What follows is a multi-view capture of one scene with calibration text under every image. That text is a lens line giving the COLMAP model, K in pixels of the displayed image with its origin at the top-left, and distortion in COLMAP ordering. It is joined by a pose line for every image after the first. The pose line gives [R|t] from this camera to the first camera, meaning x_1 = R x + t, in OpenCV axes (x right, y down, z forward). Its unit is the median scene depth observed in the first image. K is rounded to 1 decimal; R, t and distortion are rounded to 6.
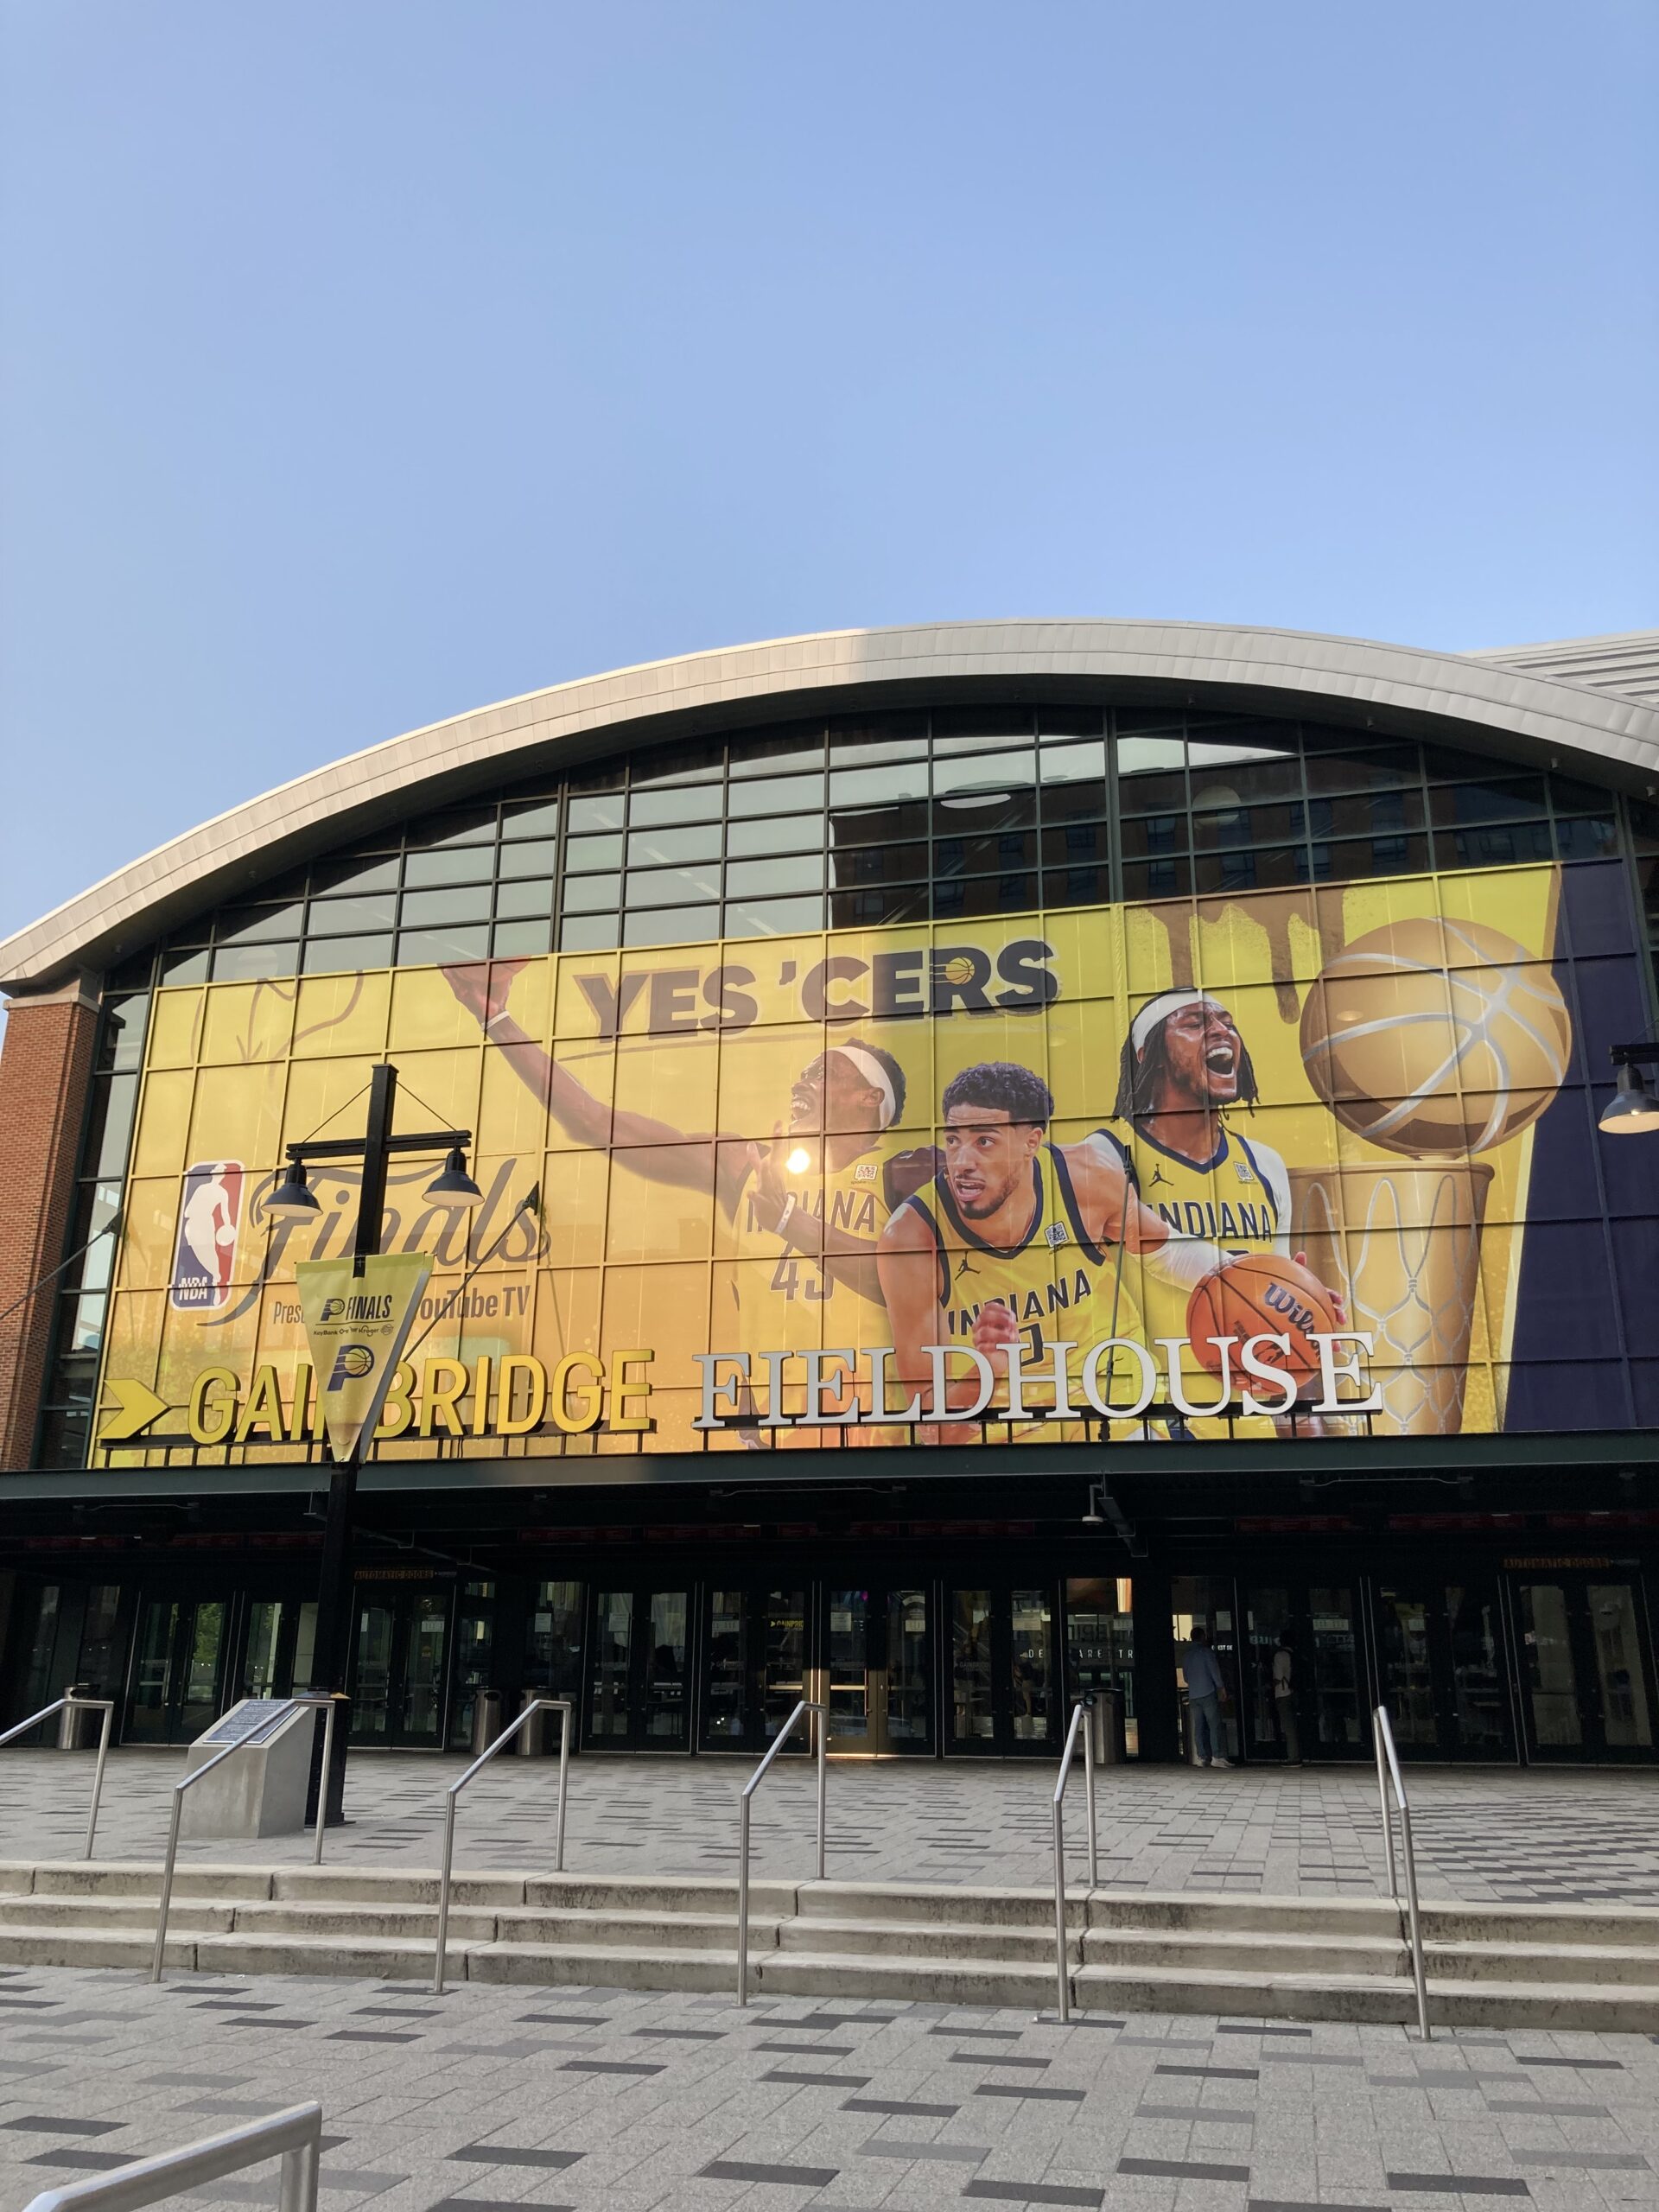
lens RADIAL K [[1765.1, 0, 829.5], [0, 1765.1, 1106.0], [0, 0, 1]] dist [0.050614, -0.091521]
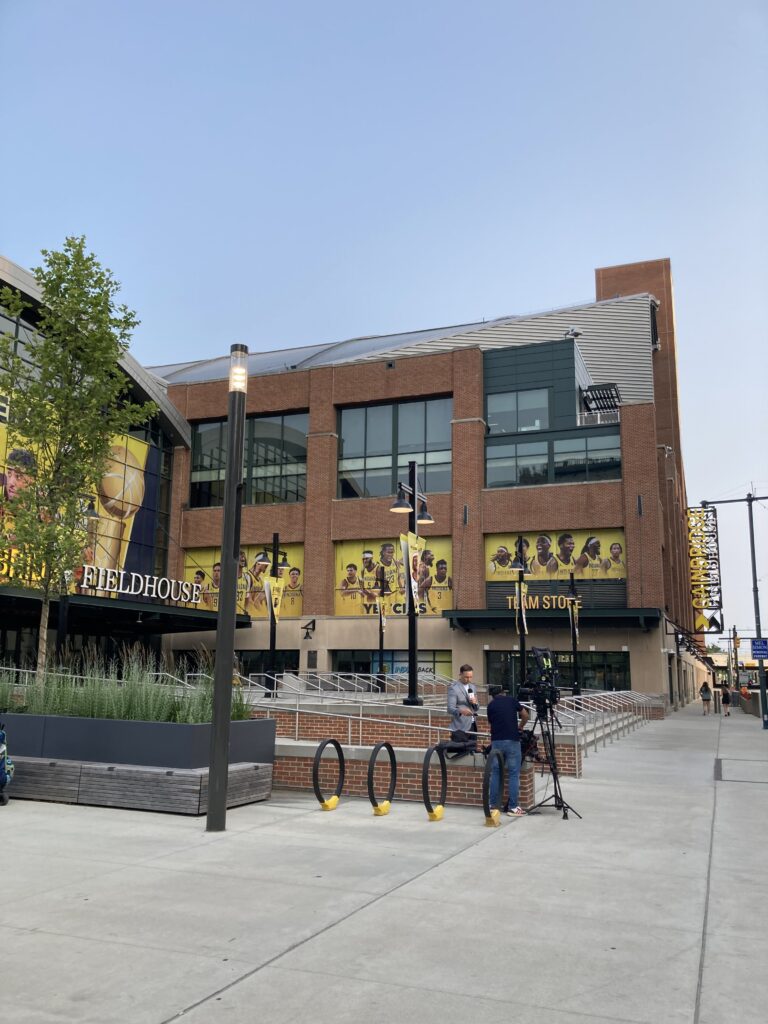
lens RADIAL K [[817.1, 0, 384.0], [0, 817.1, 512.0], [0, 0, 1]] dist [0.050614, -0.091521]
pose [[0.150481, 0.185421, 0.971069, -1.063938], [-0.328046, 0.935966, -0.127883, 0.047869], [-0.932599, -0.299312, 0.201672, 0.163296]]
